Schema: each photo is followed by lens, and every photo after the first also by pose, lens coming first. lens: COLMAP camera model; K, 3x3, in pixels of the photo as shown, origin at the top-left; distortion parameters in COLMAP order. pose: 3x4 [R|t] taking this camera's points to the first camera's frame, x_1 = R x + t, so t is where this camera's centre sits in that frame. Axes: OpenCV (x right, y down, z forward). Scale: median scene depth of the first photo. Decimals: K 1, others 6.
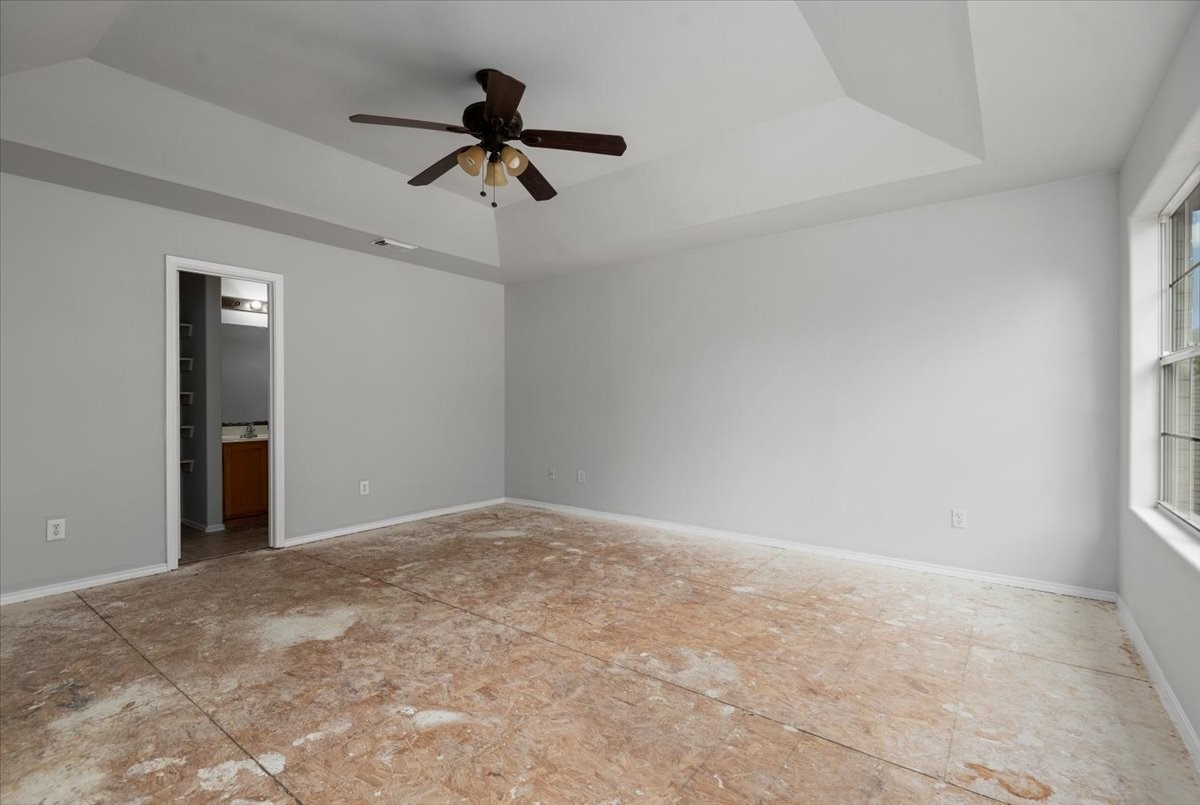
lens RADIAL K [[550.8, 0, 602.7], [0, 550.8, 398.9], [0, 0, 1]] dist [0.018732, -0.005941]
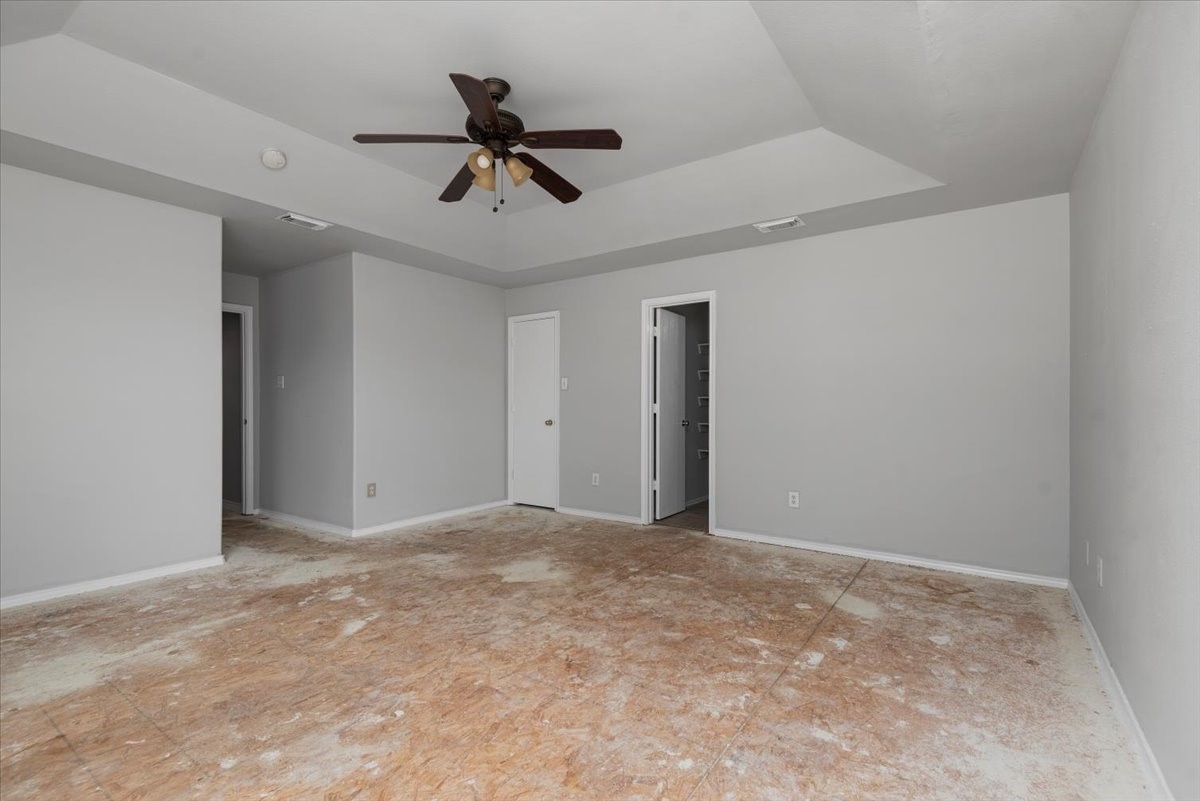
lens RADIAL K [[550.8, 0, 597.2], [0, 550.8, 403.1], [0, 0, 1]] dist [0.018732, -0.005941]
pose [[0.022007, 0.001343, -0.999757, 0.683723], [0.002401, 0.999996, 0.001396, 0.001494], [0.999755, -0.002431, 0.022003, 0.965832]]
